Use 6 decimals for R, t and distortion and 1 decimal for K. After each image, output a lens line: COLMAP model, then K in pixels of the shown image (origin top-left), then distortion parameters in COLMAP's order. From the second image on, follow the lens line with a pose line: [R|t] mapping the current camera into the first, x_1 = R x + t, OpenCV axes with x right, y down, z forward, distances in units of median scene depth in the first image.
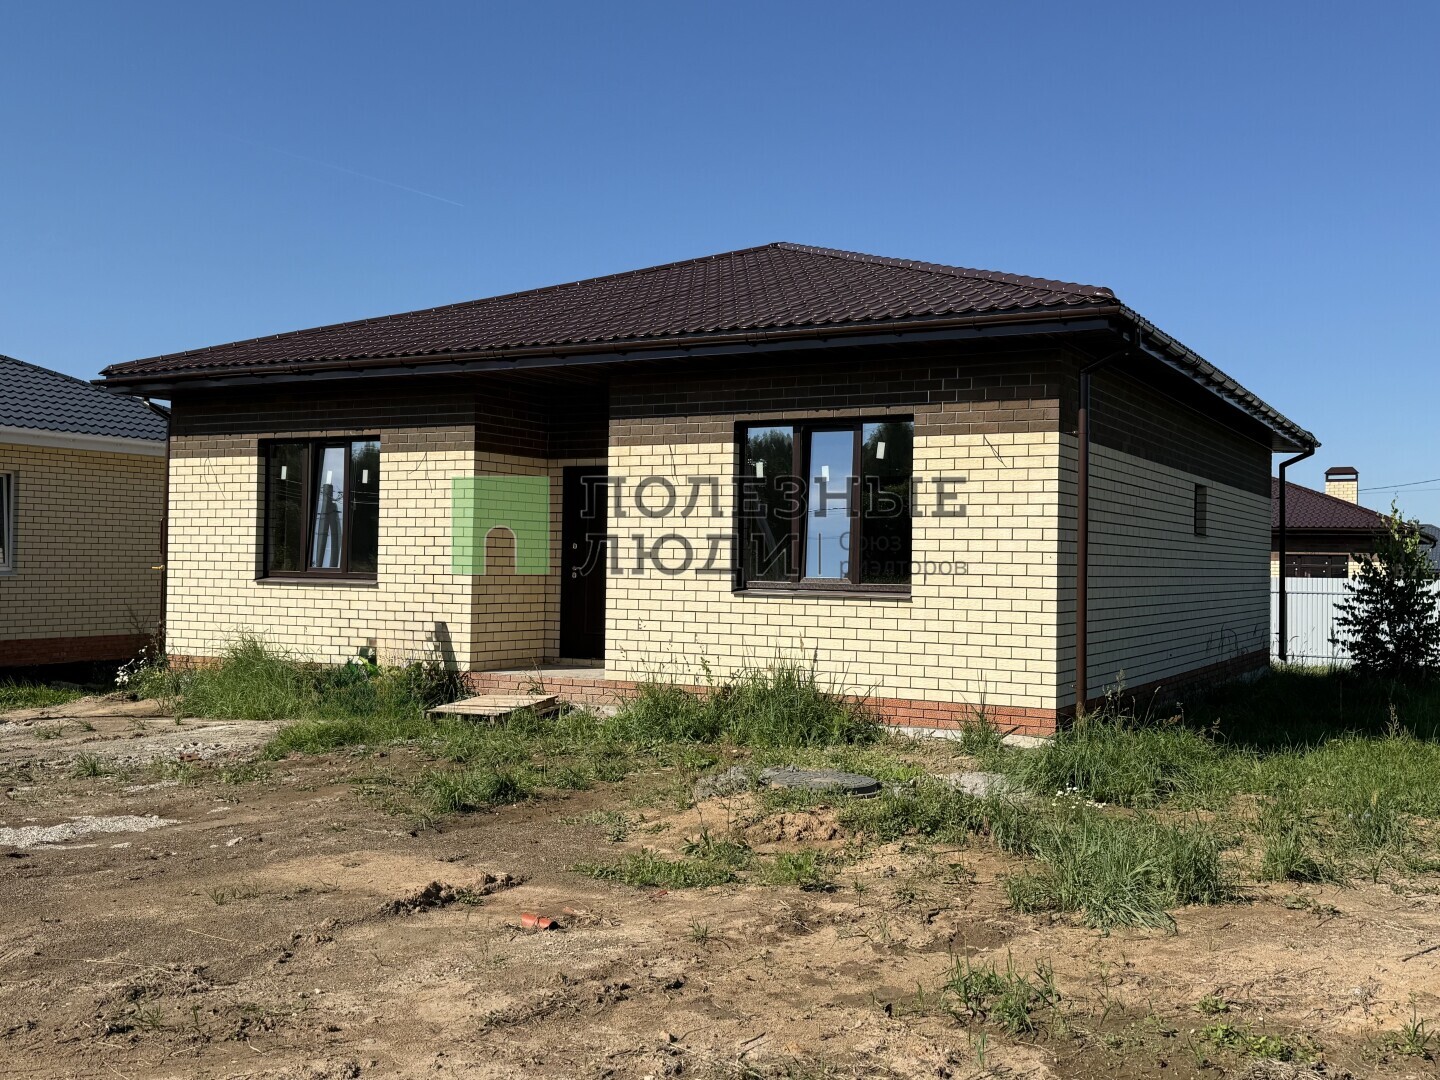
lens RADIAL K [[1483.8, 0, 719.5], [0, 1483.8, 519.3], [0, 0, 1]] dist [0.104097, -0.005877]
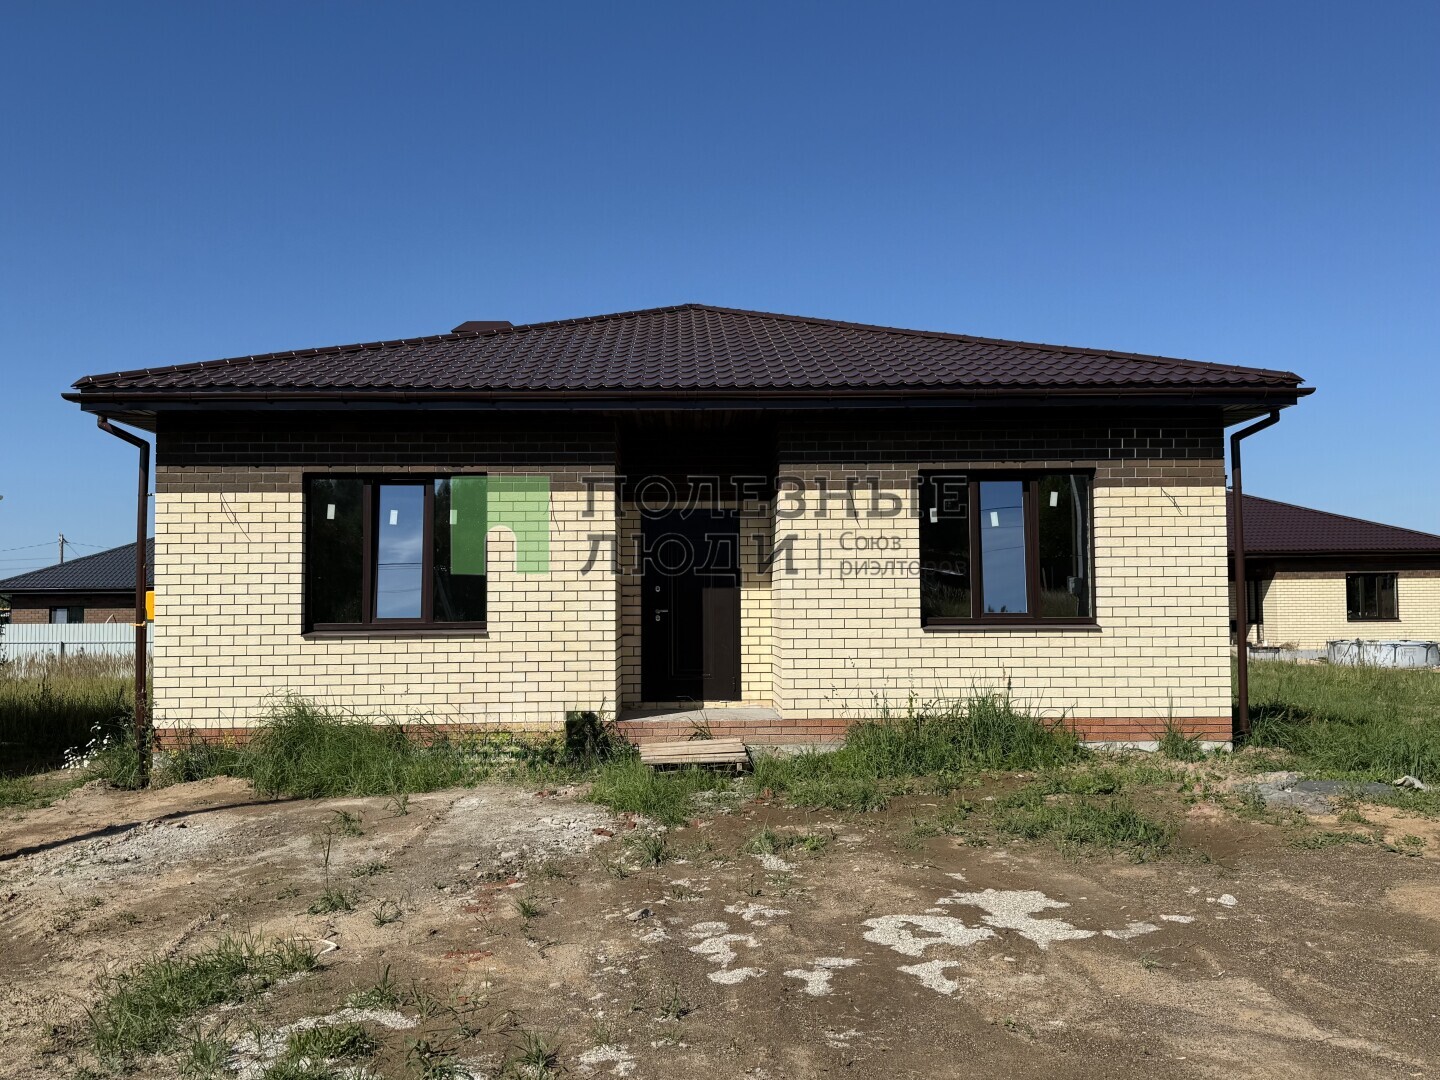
lens RADIAL K [[1200.0, 0, 720.0], [0, 1200.0, 540.0], [0, 0, 1]] dist [0.171121, -0.353715]
pose [[0.854280, 0.004492, 0.519794, -0.546521], [0.006446, 0.999794, -0.019235, 0.000928], [-0.519773, 0.019782, 0.854075, 0.315848]]
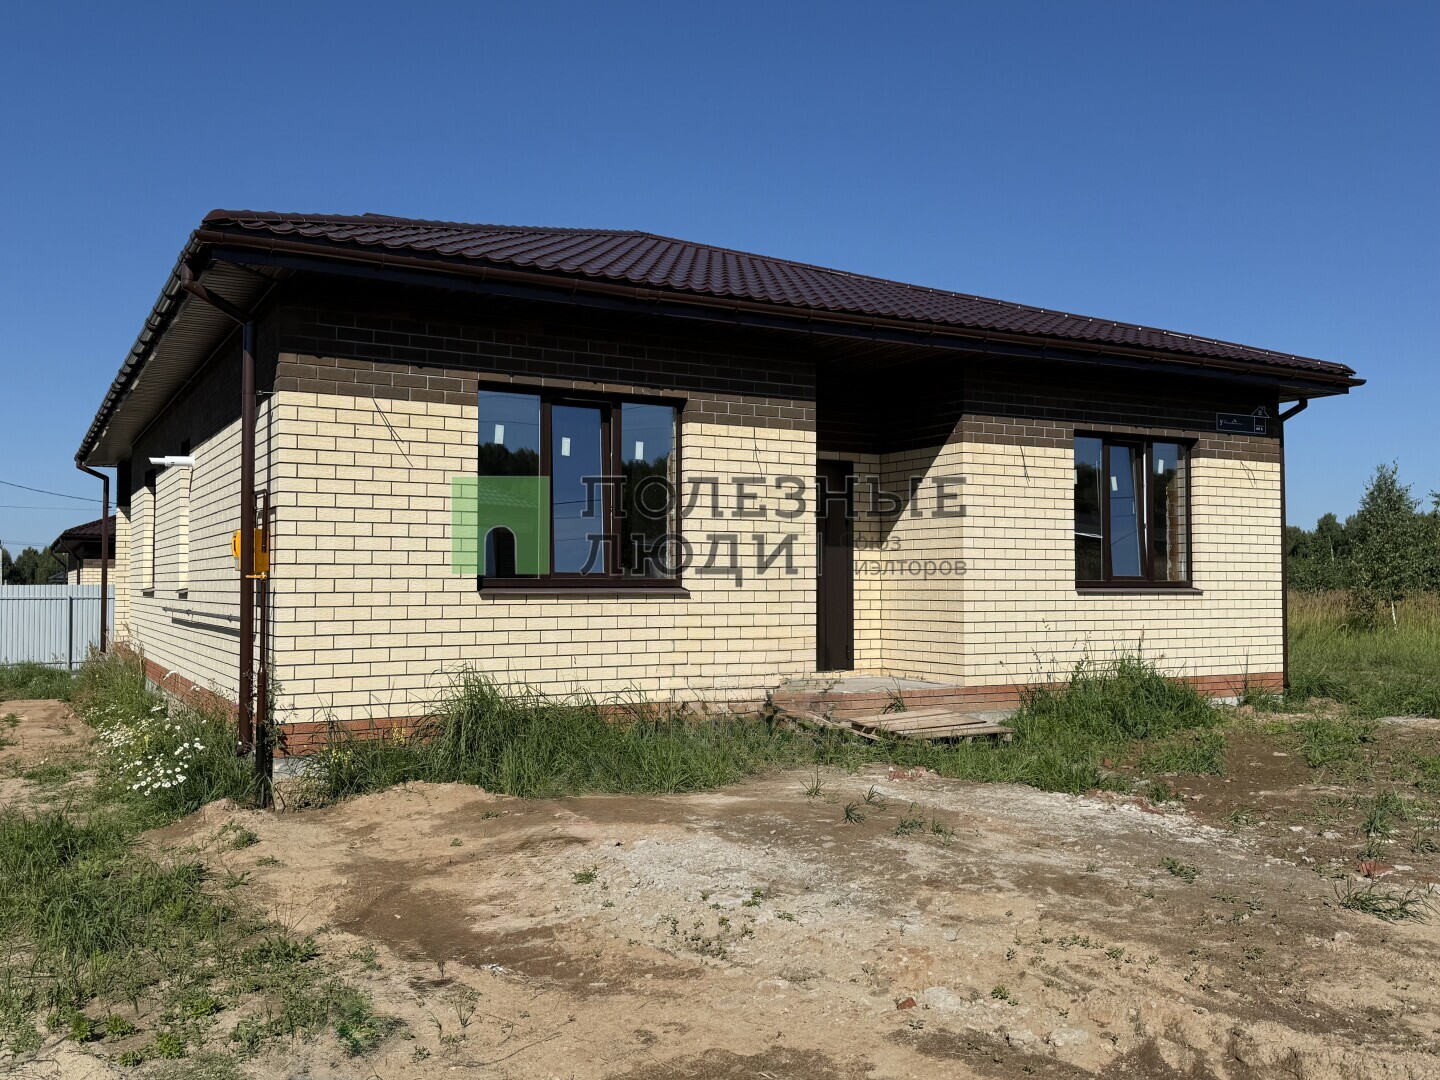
lens RADIAL K [[1200.0, 0, 720.0], [0, 1200.0, 540.0], [0, 0, 1]] dist [0.171121, -0.353715]
pose [[0.524037, 0.014940, 0.851564, -0.825279], [-0.017493, 0.999824, -0.006776, 0.022225], [-0.851516, -0.011346, 0.524206, 0.731701]]
